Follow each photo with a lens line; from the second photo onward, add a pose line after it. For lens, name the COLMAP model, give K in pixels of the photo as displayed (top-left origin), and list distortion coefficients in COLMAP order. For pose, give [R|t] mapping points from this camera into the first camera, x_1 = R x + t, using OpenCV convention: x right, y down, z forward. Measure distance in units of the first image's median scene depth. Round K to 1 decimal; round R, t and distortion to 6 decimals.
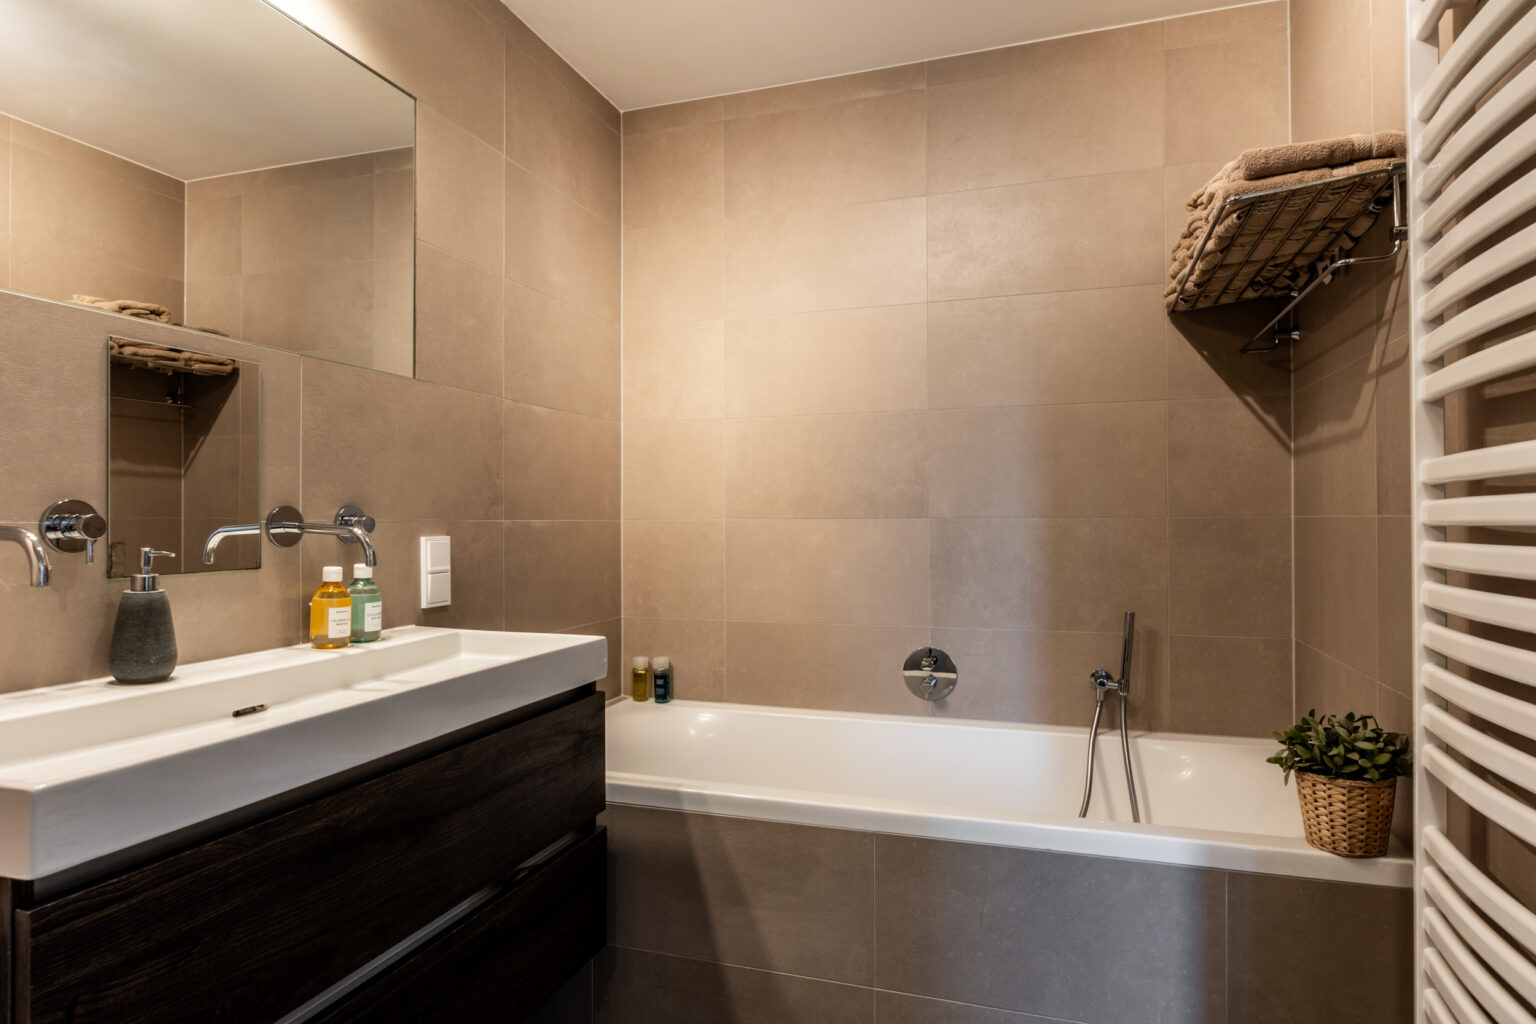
lens RADIAL K [[874.4, 0, 770.6], [0, 874.4, 512.6], [0, 0, 1]] dist [-0.006617, -0.001309]
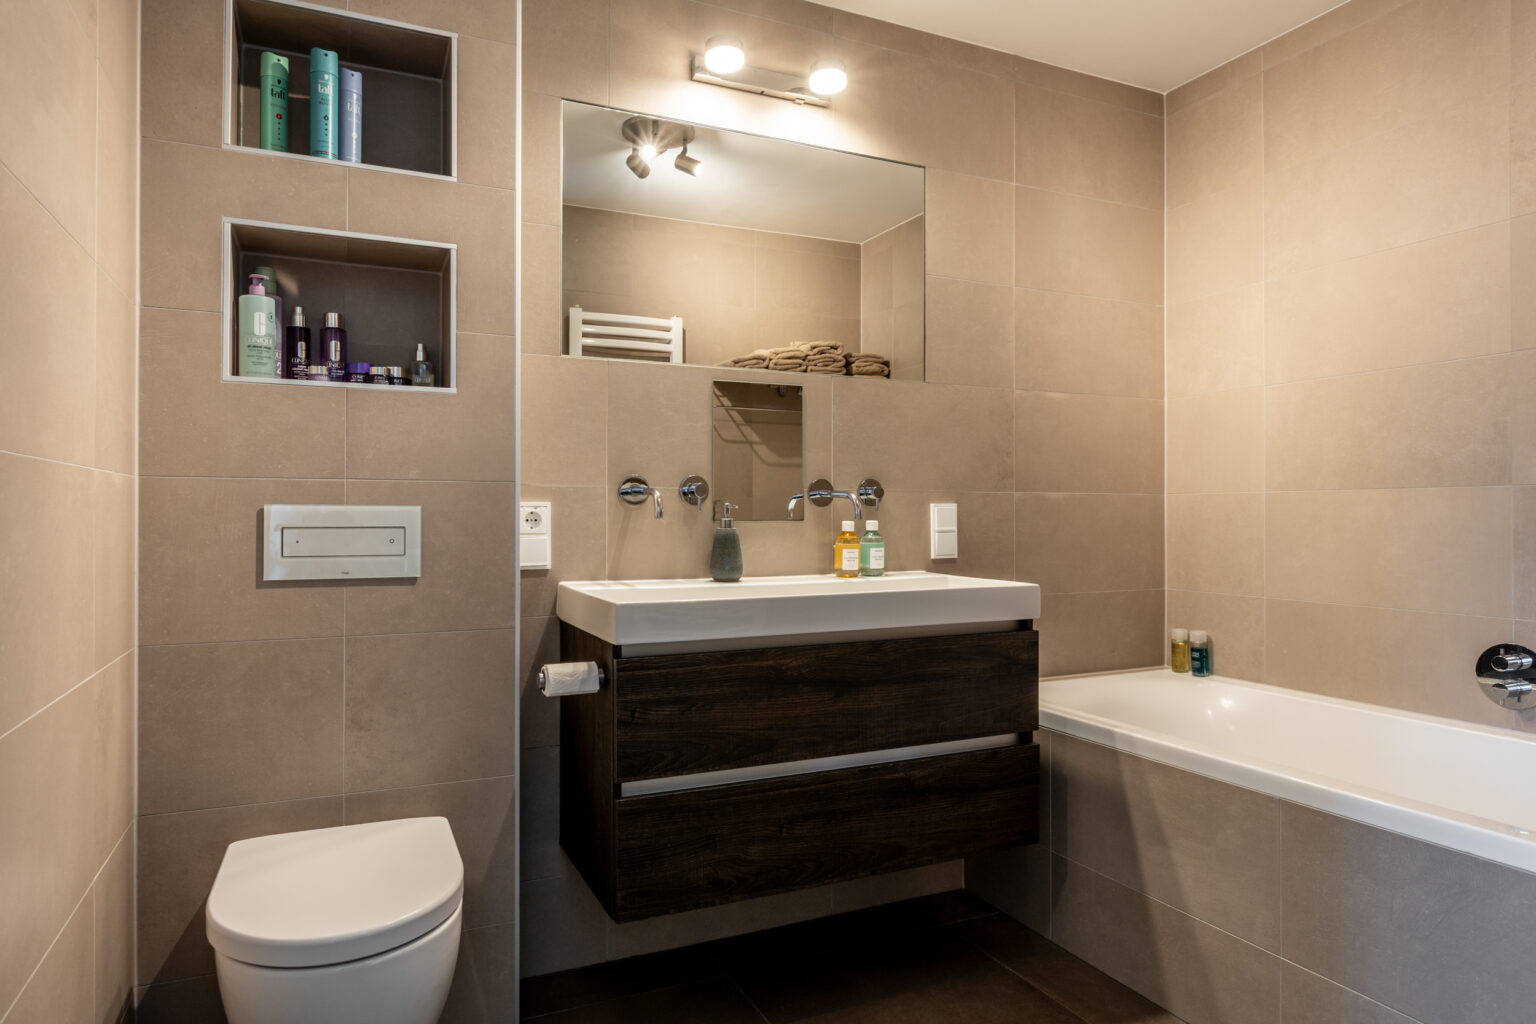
lens RADIAL K [[934.7, 0, 764.2], [0, 934.7, 508.4], [0, 0, 1]] dist [0.003035, -0.004351]
pose [[0.684512, -0.001482, -0.729000, 0.412657], [0.002830, 0.999996, 0.000625, 0.031226], [0.728996, -0.002492, 0.684513, -0.121722]]
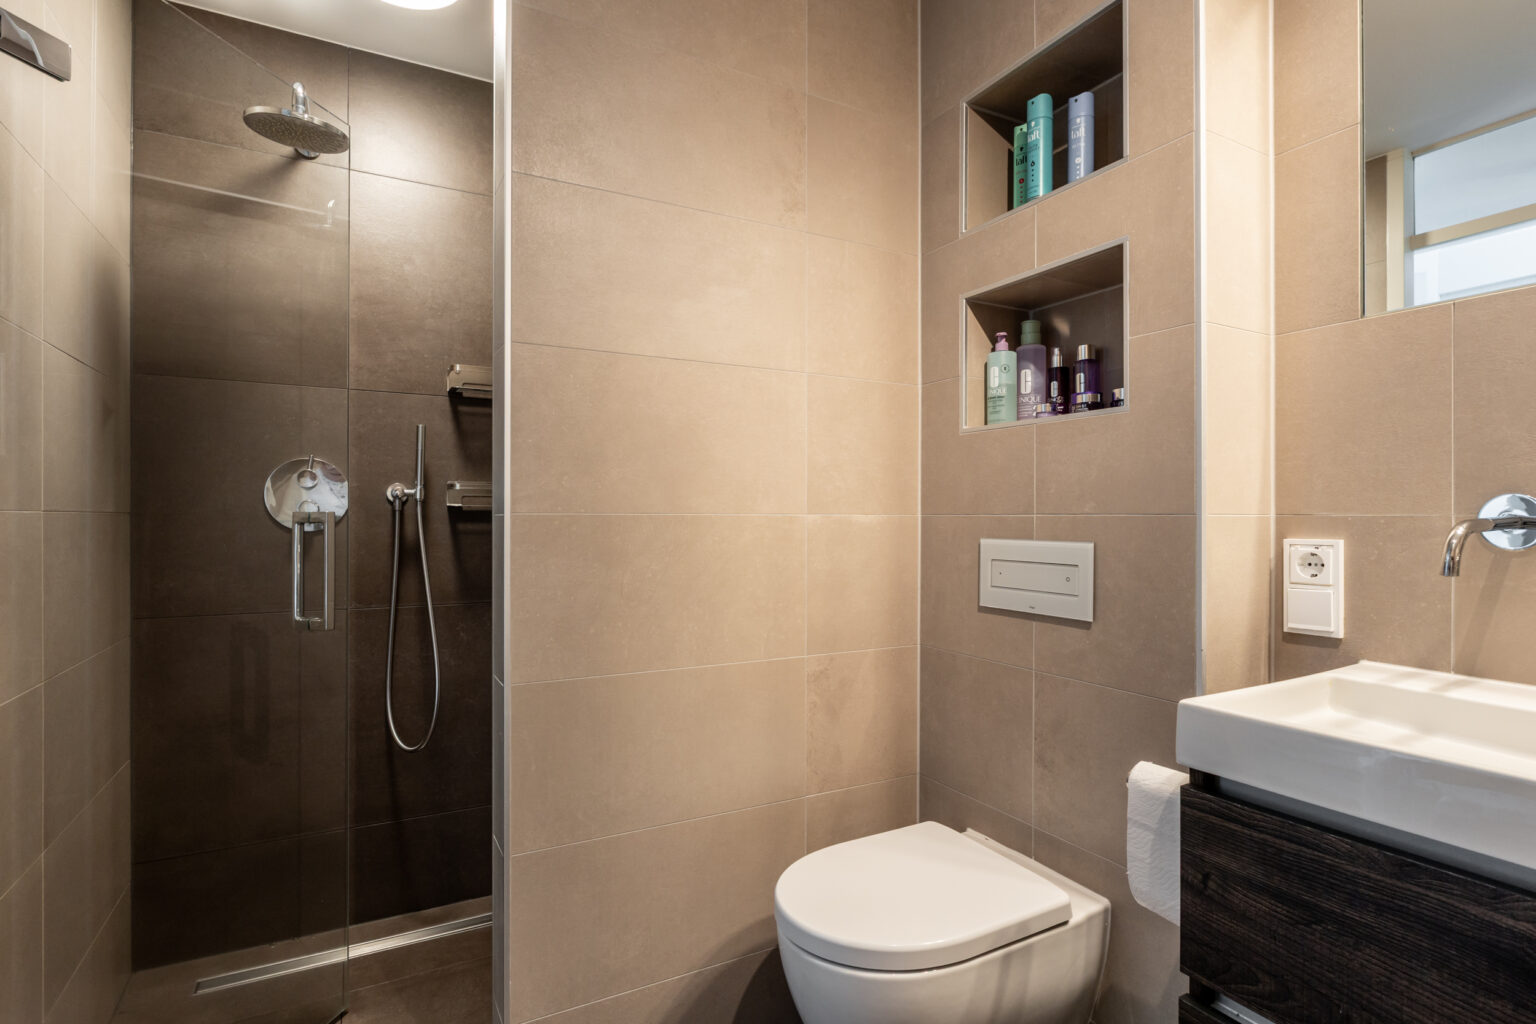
lens RADIAL K [[769.3, 0, 763.0], [0, 769.3, 516.8], [0, 0, 1]] dist [-0.001678, -0.001530]
pose [[-0.689034, -0.000211, -0.724729, 0.204336], [0.003703, 0.999986, -0.003811, 0.006909], [0.724719, -0.005309, -0.689024, 0.519614]]
